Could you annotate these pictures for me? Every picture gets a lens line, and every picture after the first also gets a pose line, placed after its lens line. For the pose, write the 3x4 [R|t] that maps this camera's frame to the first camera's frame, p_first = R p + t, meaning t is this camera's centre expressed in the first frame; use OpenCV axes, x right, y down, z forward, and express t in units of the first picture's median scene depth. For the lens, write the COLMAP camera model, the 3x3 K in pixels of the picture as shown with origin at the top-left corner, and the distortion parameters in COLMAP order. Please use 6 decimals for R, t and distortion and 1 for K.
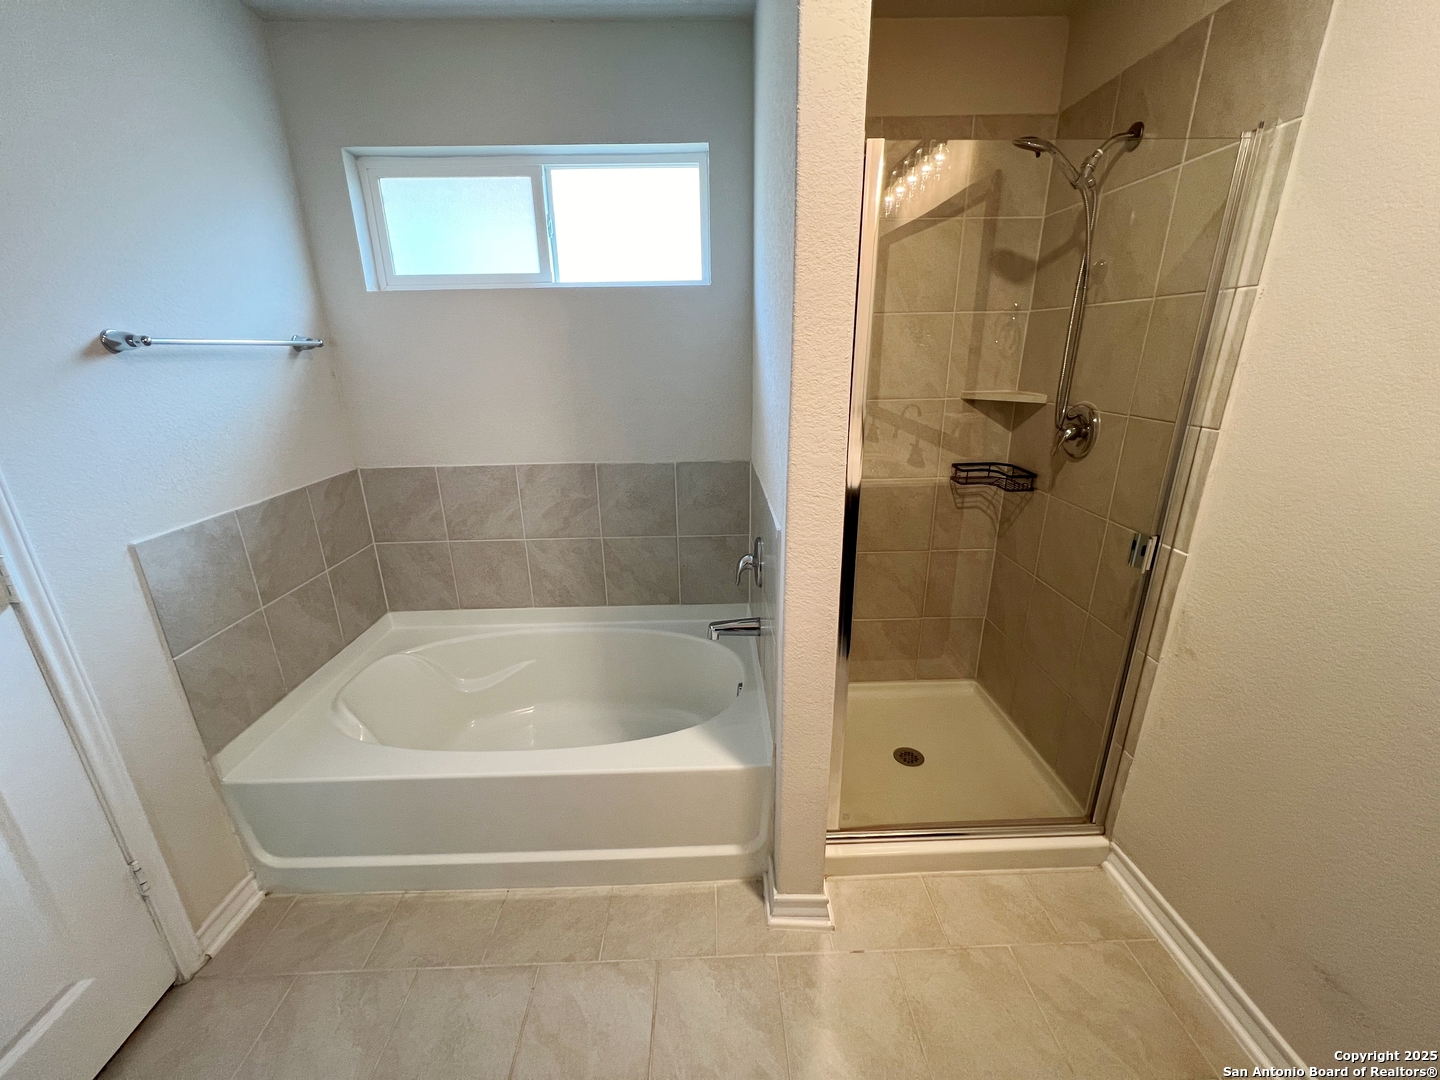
lens RADIAL K [[575.9, 0, 719.1], [0, 575.9, 538.1], [0, 0, 1]] dist [0.000565, 0.000305]
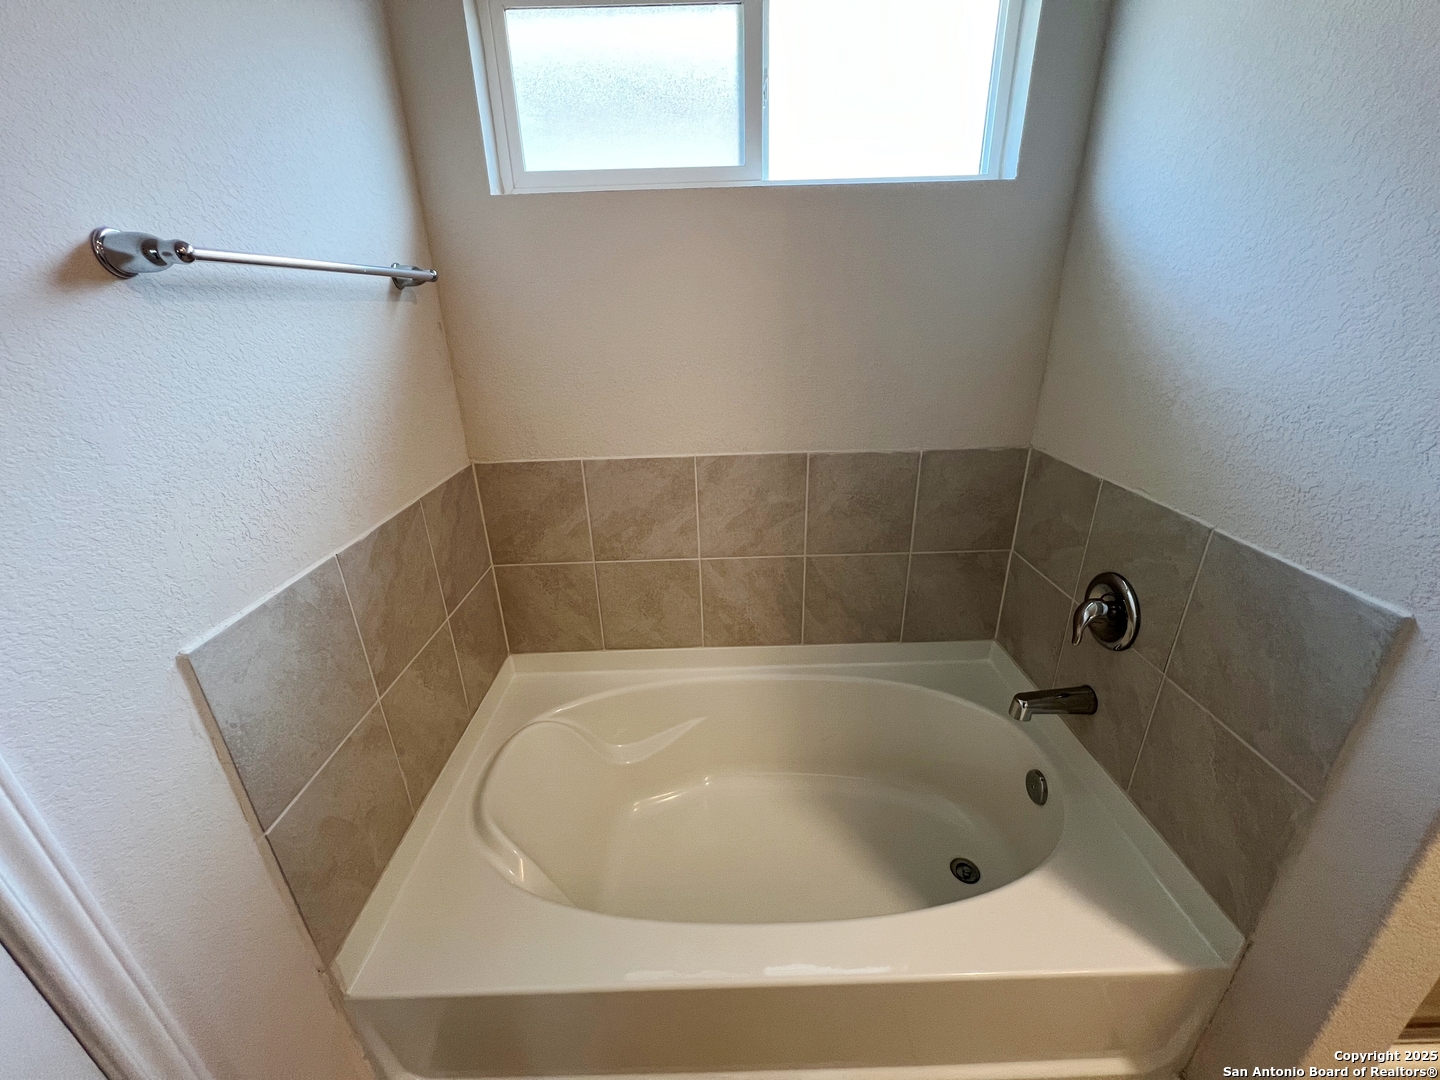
lens RADIAL K [[575.9, 0, 719.1], [0, 575.9, 538.1], [0, 0, 1]] dist [0.000565, 0.000305]
pose [[0.999932, -0.005100, -0.010499, -0.318955], [0.005855, 0.997296, 0.073250, -0.079500], [0.010097, -0.073307, 0.997258, 0.297065]]
